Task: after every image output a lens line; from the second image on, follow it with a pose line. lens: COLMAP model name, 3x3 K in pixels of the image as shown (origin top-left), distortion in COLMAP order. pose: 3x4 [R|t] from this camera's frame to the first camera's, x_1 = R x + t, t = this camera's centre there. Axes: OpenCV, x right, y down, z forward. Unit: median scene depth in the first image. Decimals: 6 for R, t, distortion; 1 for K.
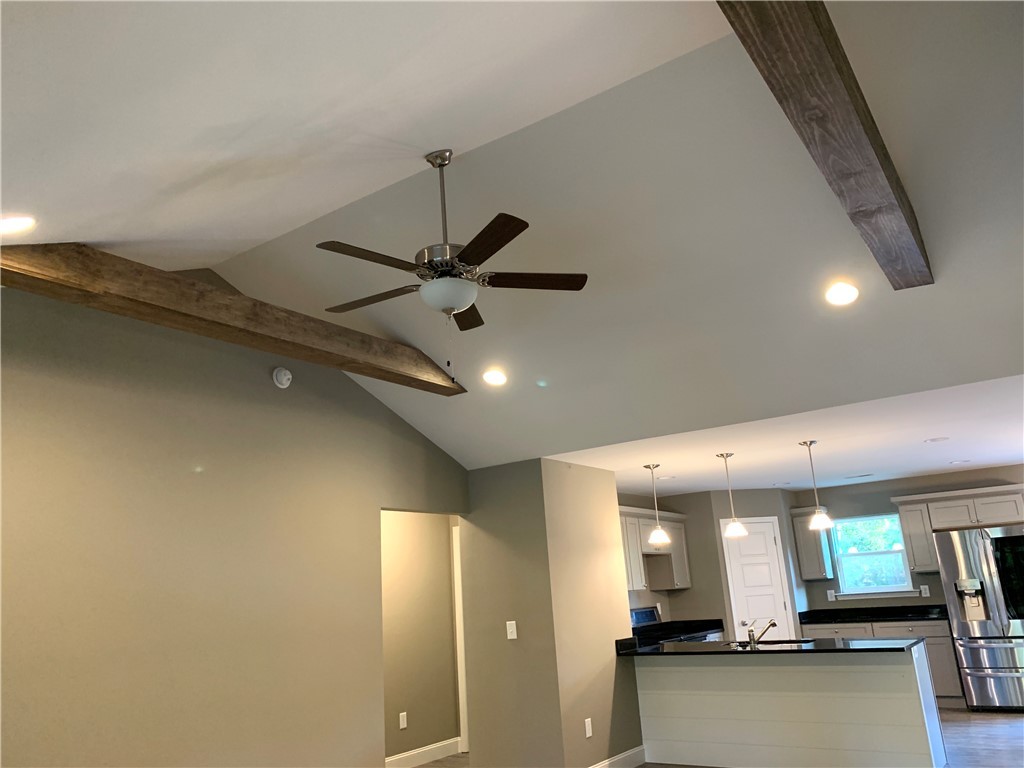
lens RADIAL K [[785.7, 0, 512.0], [0, 785.7, 384.0], [0, 0, 1]] dist [0.079478, -0.115868]
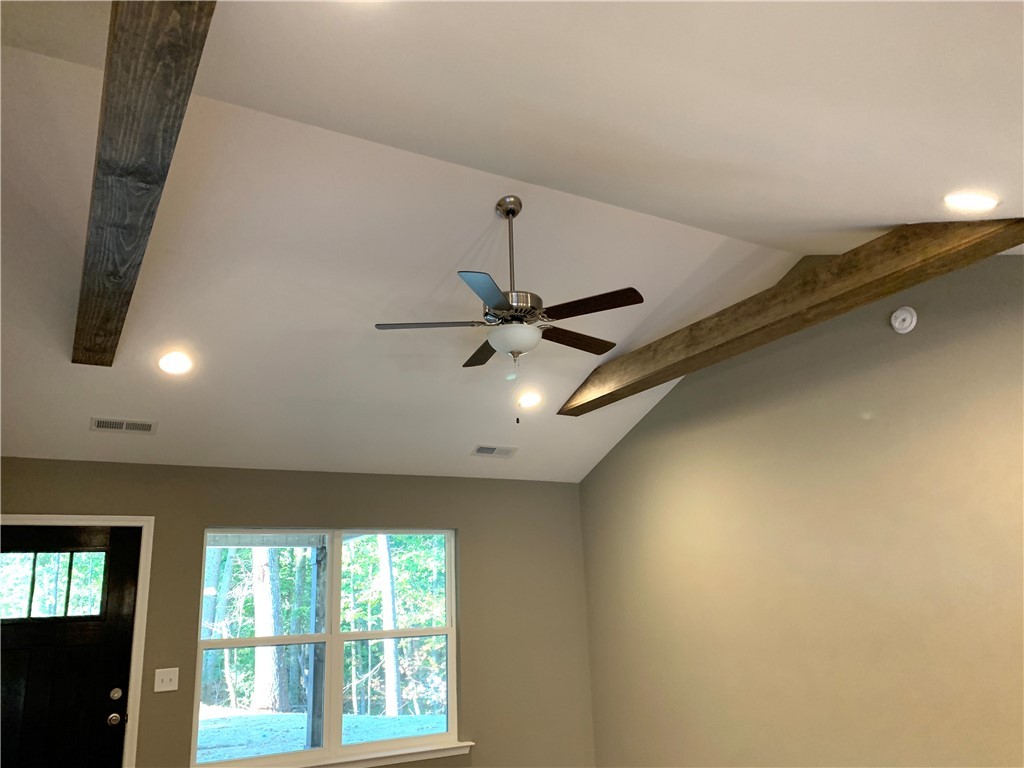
lens RADIAL K [[785.7, 0, 512.0], [0, 785.7, 384.0], [0, 0, 1]] dist [0.079478, -0.115868]
pose [[-0.436846, -0.162395, -0.884756, 0.395971], [0.292789, 0.904340, -0.310554, 0.125851], [0.850553, -0.394711, -0.347510, 0.634561]]
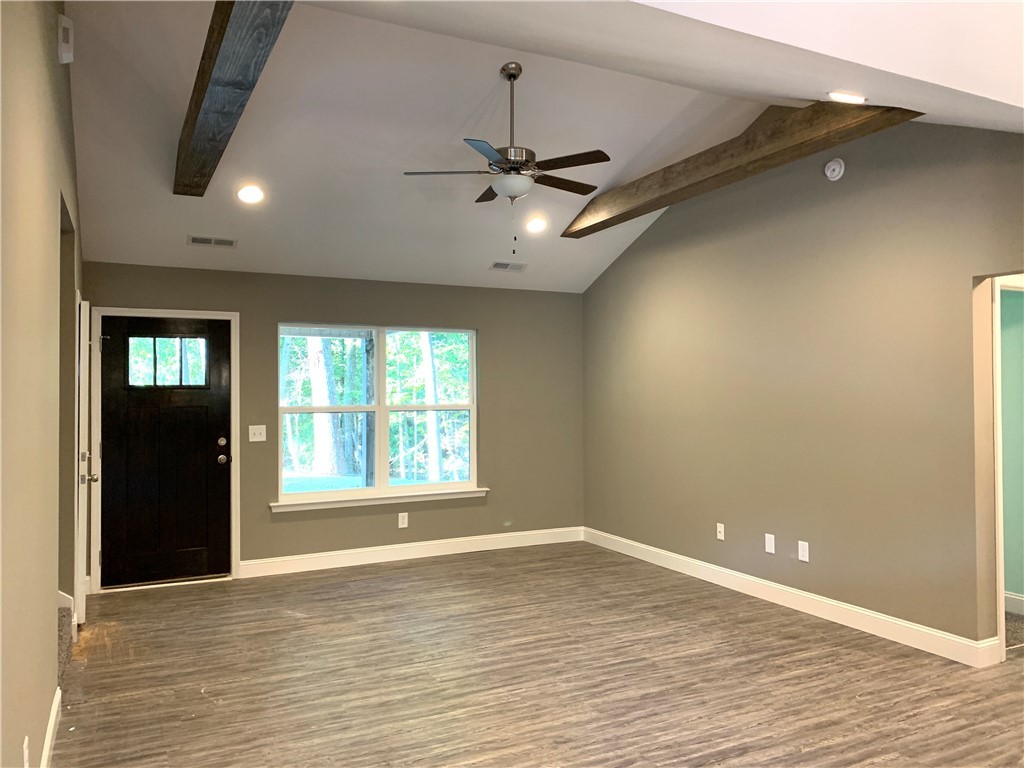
lens RADIAL K [[794.4, 0, 515.6], [0, 794.4, 378.9], [0, 0, 1]] dist [0.086653, -0.141631]
pose [[-0.481627, 0.048540, -0.875031, 0.531358], [0.261327, 0.960996, -0.090529, 0.155500], [0.836507, -0.272270, -0.475526, 0.740739]]
